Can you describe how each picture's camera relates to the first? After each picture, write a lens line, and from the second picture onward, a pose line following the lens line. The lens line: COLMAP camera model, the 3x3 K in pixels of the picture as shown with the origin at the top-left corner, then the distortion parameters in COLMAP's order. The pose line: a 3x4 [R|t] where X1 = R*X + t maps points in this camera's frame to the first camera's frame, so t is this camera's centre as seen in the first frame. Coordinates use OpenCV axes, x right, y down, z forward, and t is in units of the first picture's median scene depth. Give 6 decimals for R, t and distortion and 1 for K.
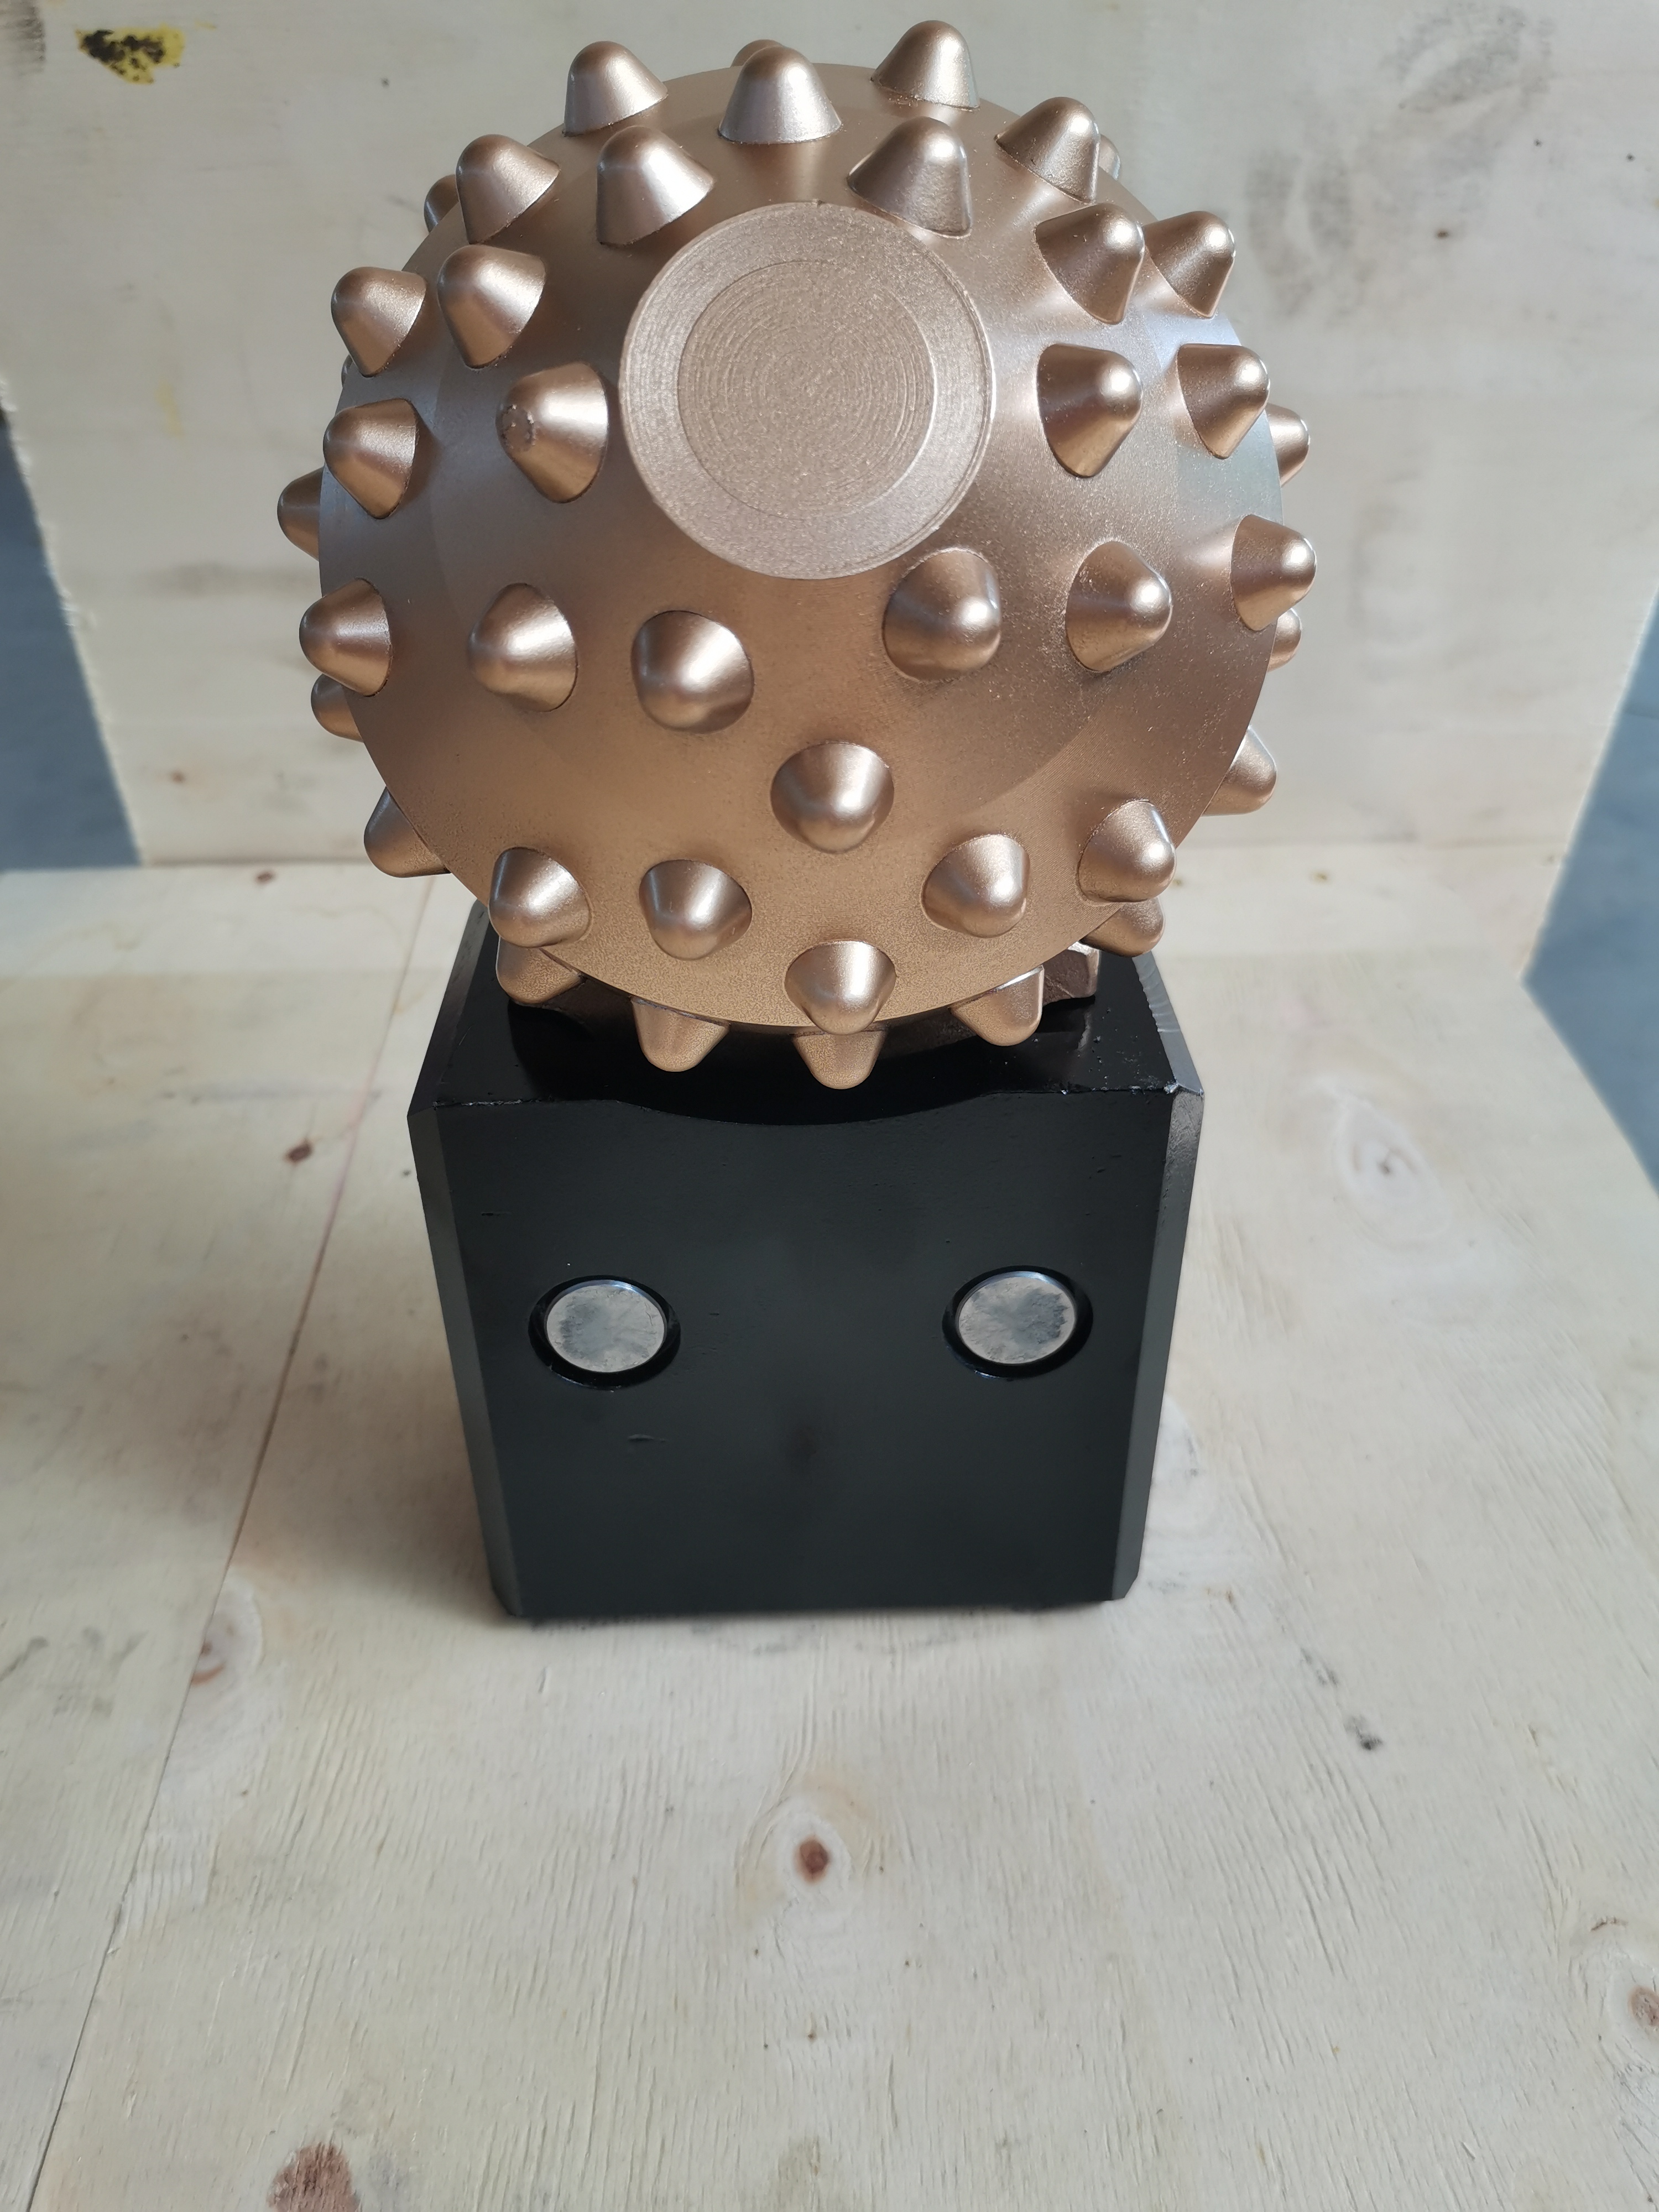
lens RADIAL K [[1699.4, 0, 815.6], [0, 1699.4, 1098.7], [0, 0, 1]] dist [0.010184, -0.000620]
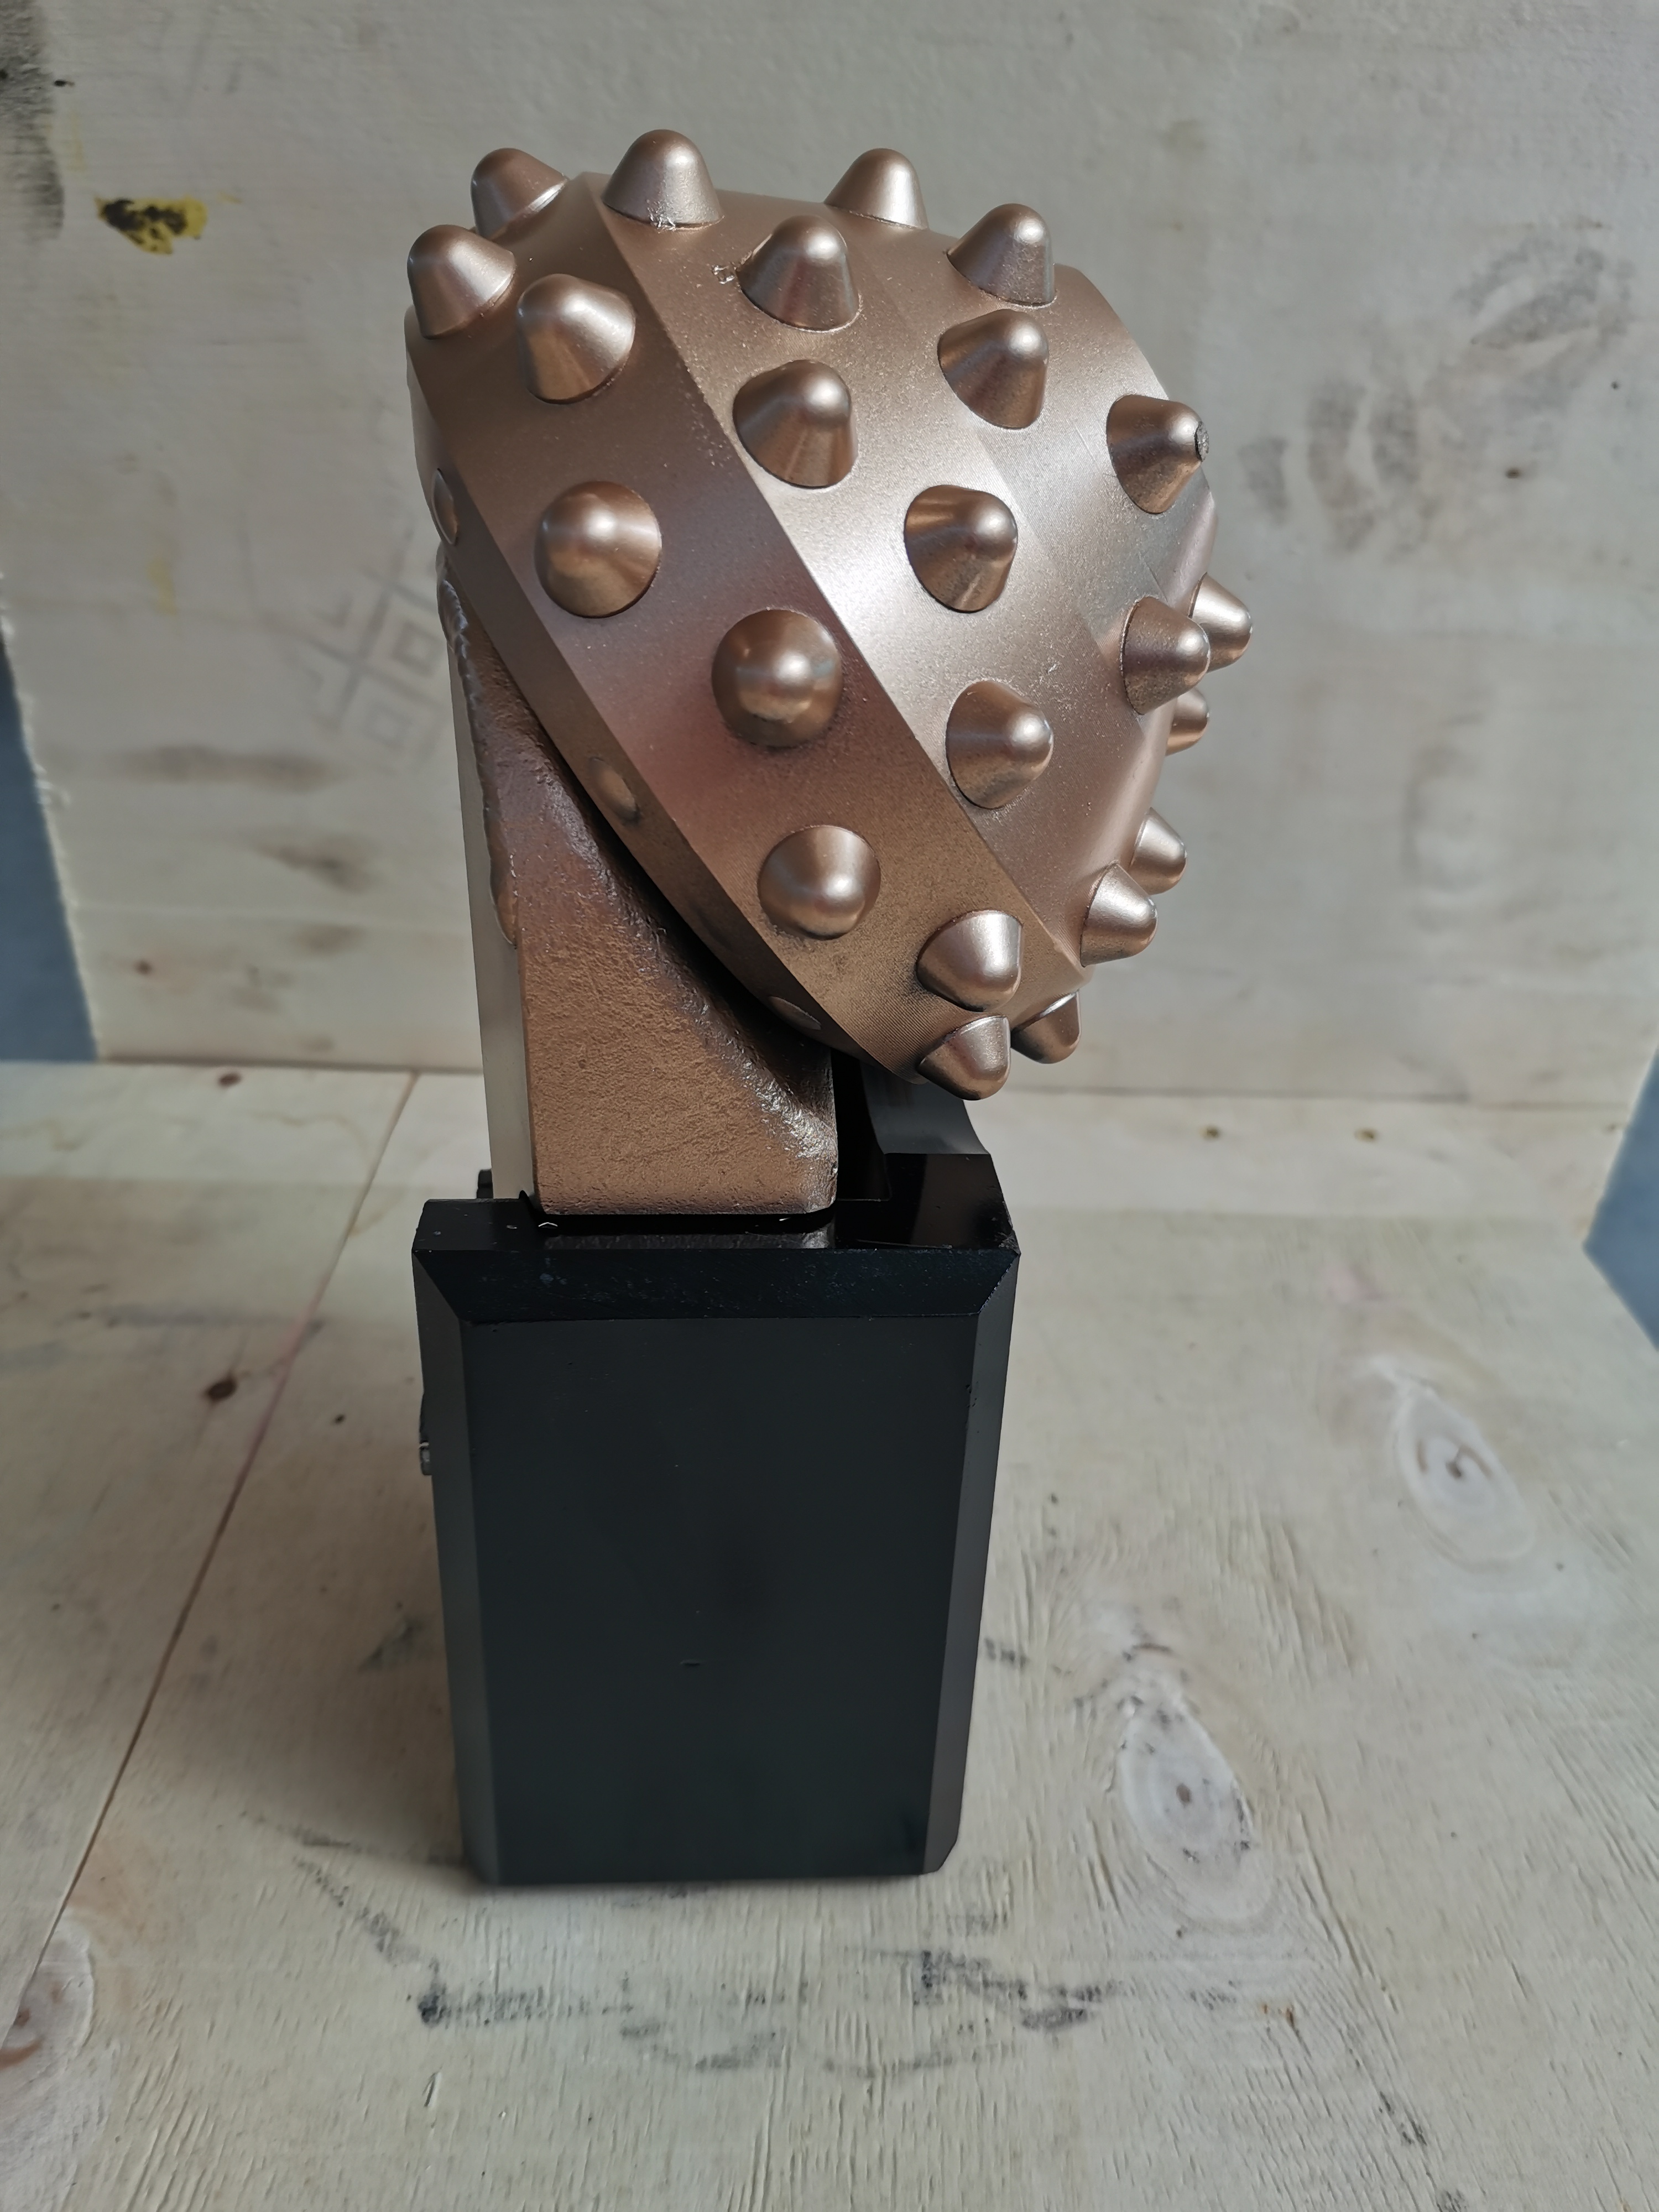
lens RADIAL K [[1699.4, 0, 815.6], [0, 1699.4, 1098.7], [0, 0, 1]] dist [0.010184, -0.000620]
pose [[0.998770, 0.049430, -0.003819, -0.000195], [-0.049496, 0.989741, -0.134023, -0.015551], [-0.002845, 0.134047, 0.990971, 0.114245]]
